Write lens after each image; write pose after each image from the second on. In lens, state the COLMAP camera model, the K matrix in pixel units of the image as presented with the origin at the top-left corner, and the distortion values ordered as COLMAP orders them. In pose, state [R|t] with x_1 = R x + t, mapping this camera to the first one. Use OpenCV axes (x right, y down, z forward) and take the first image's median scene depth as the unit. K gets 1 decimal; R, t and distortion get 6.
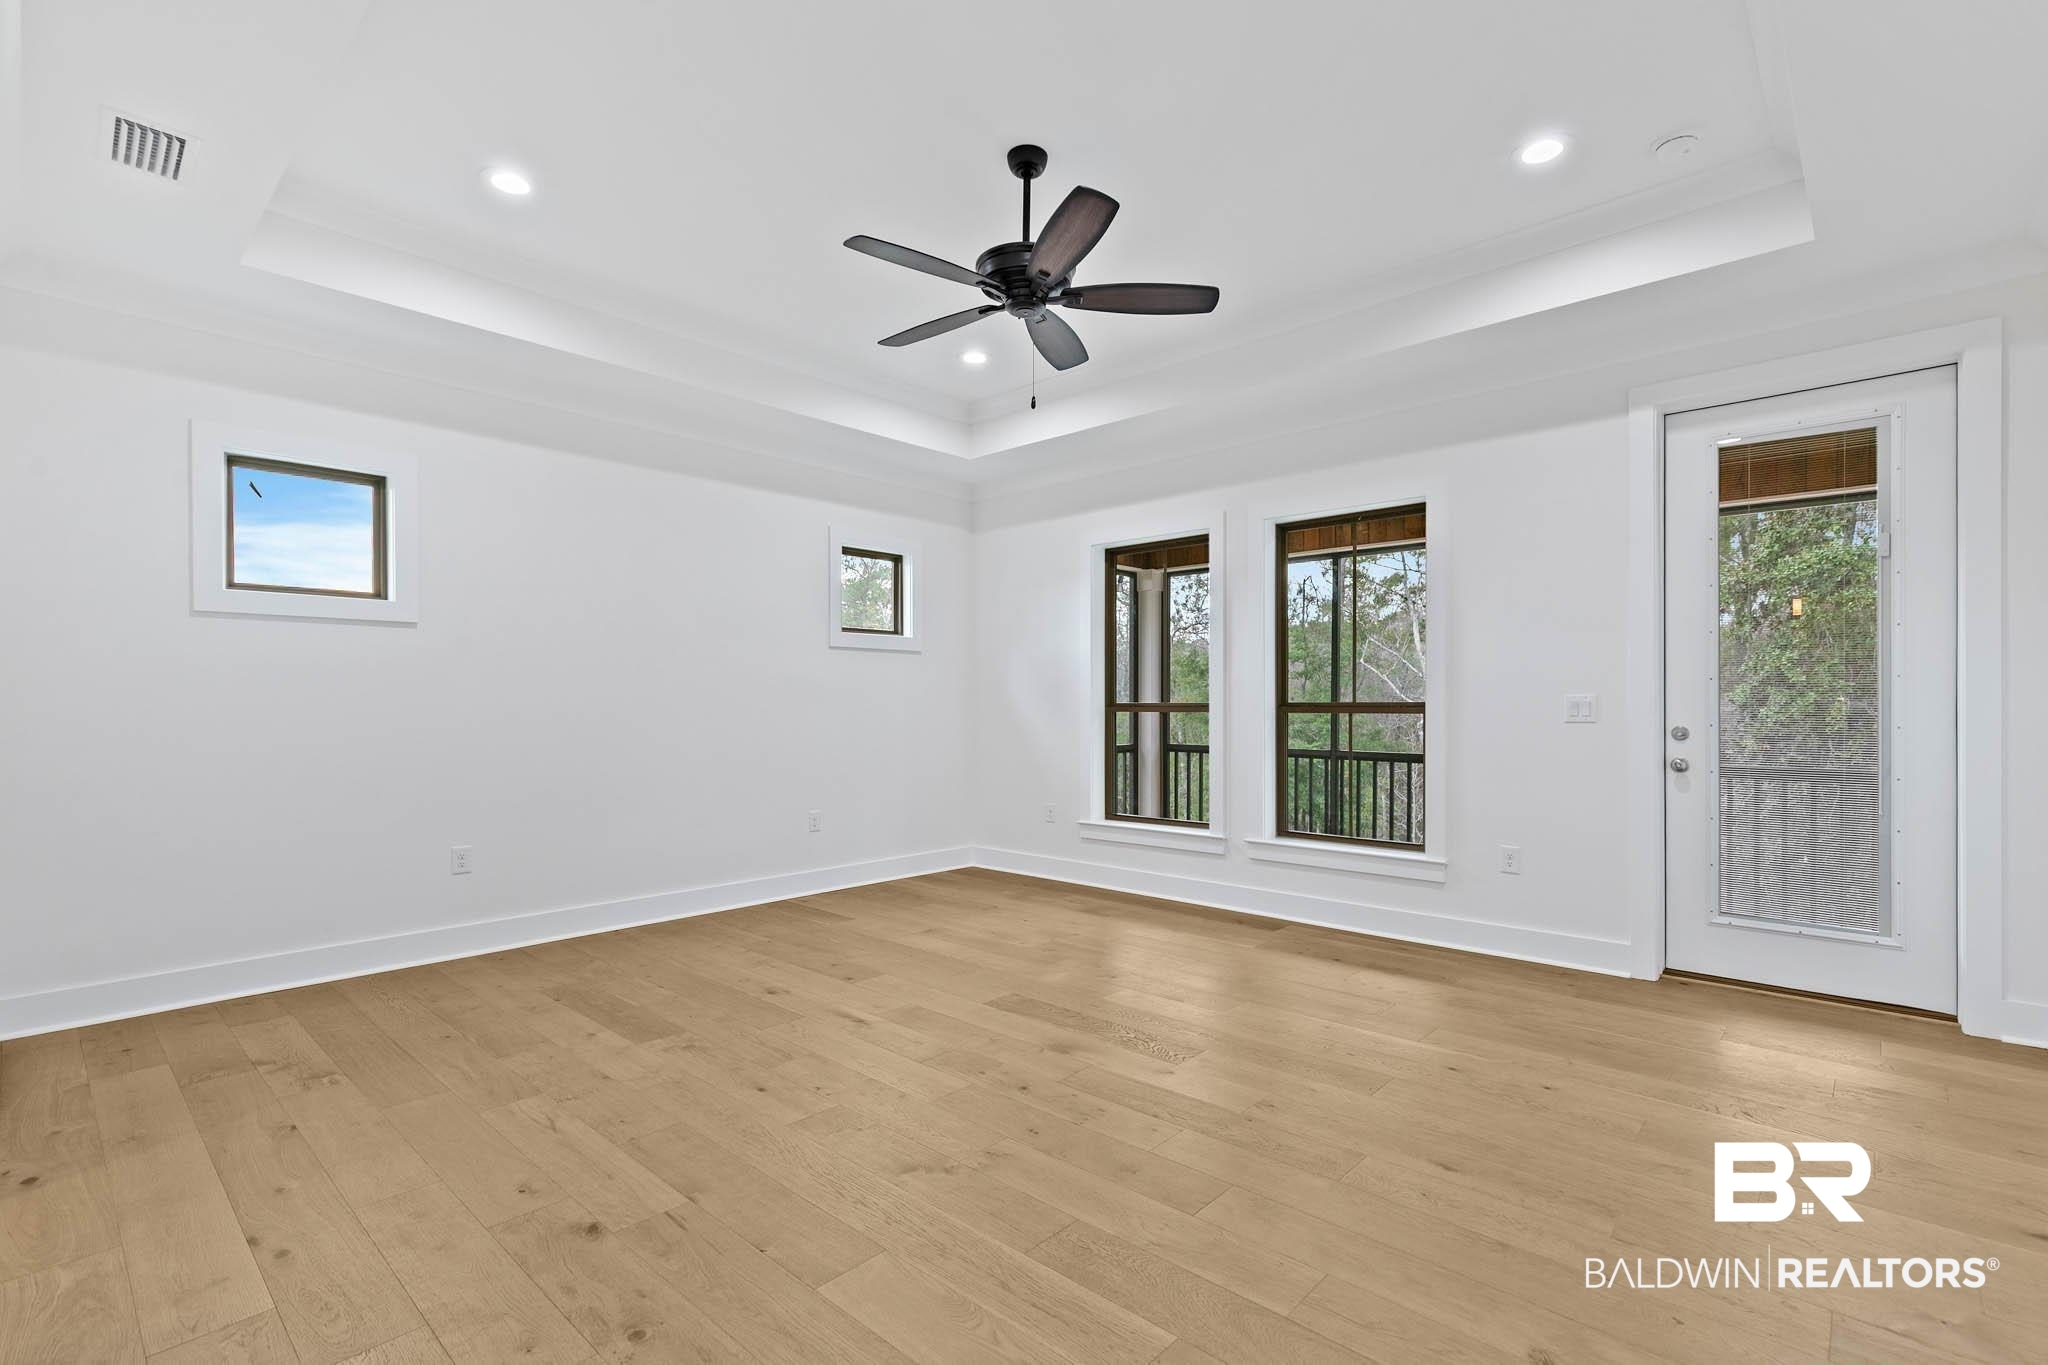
lens RADIAL K [[926.7, 0, 1019.4], [0, 926.7, 710.5], [0, 0, 1]] dist [0.002376, 0.000142]
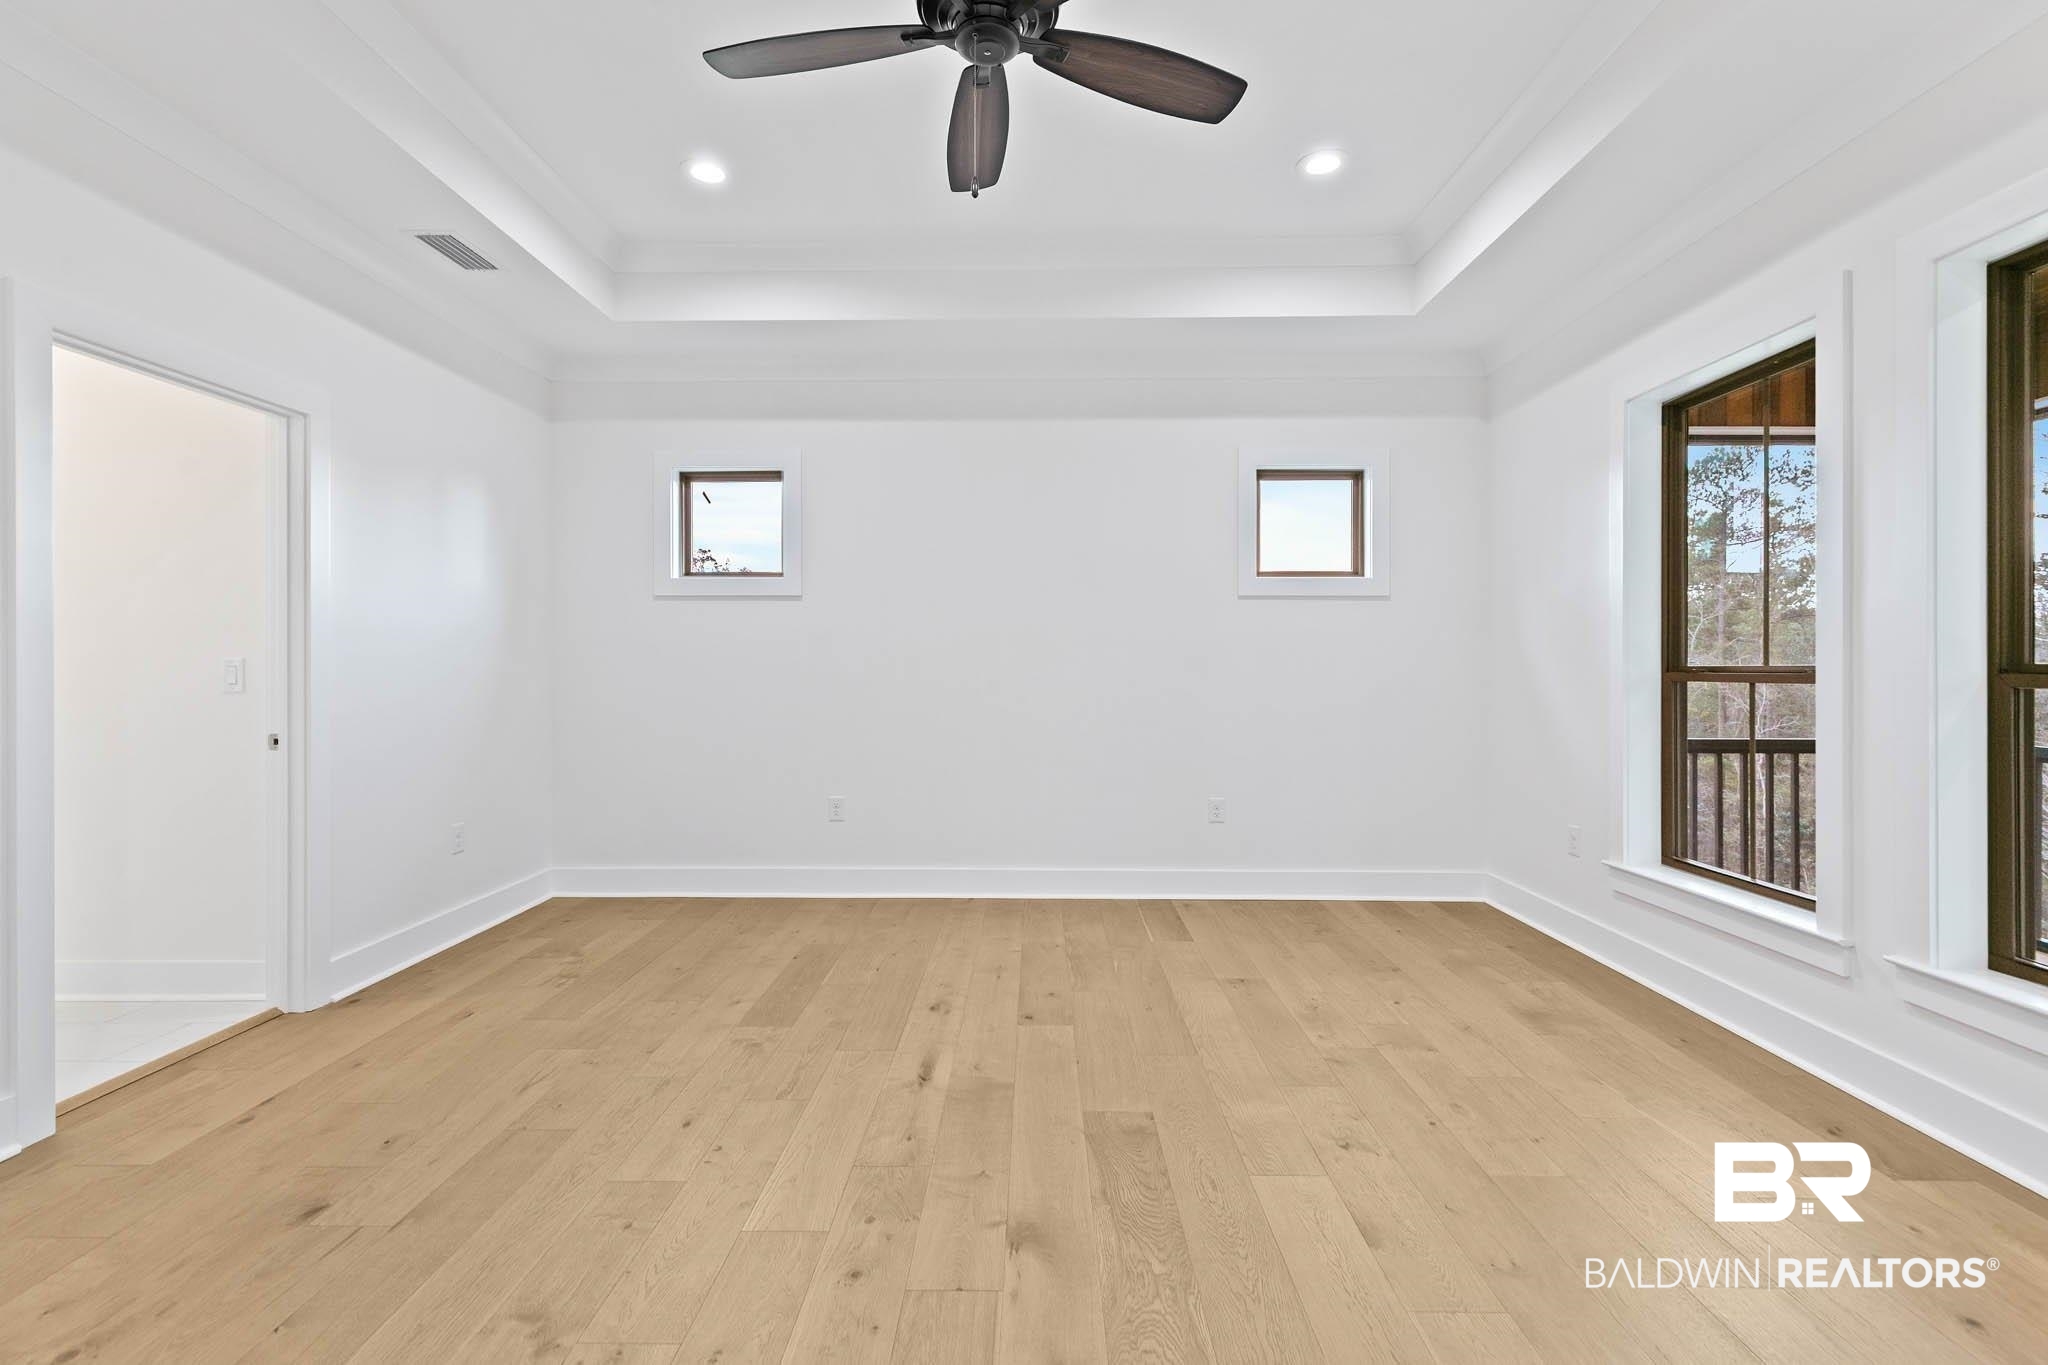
lens RADIAL K [[922.4, 0, 1021.9], [0, 922.4, 670.0], [0, 0, 1]] dist [0.007624, -0.000701]
pose [[0.668451, 0.003609, -0.743748, 0.419333], [-0.005379, 0.999986, 0.000018, -0.005574], [0.743737, 0.003988, 0.668461, 0.501829]]
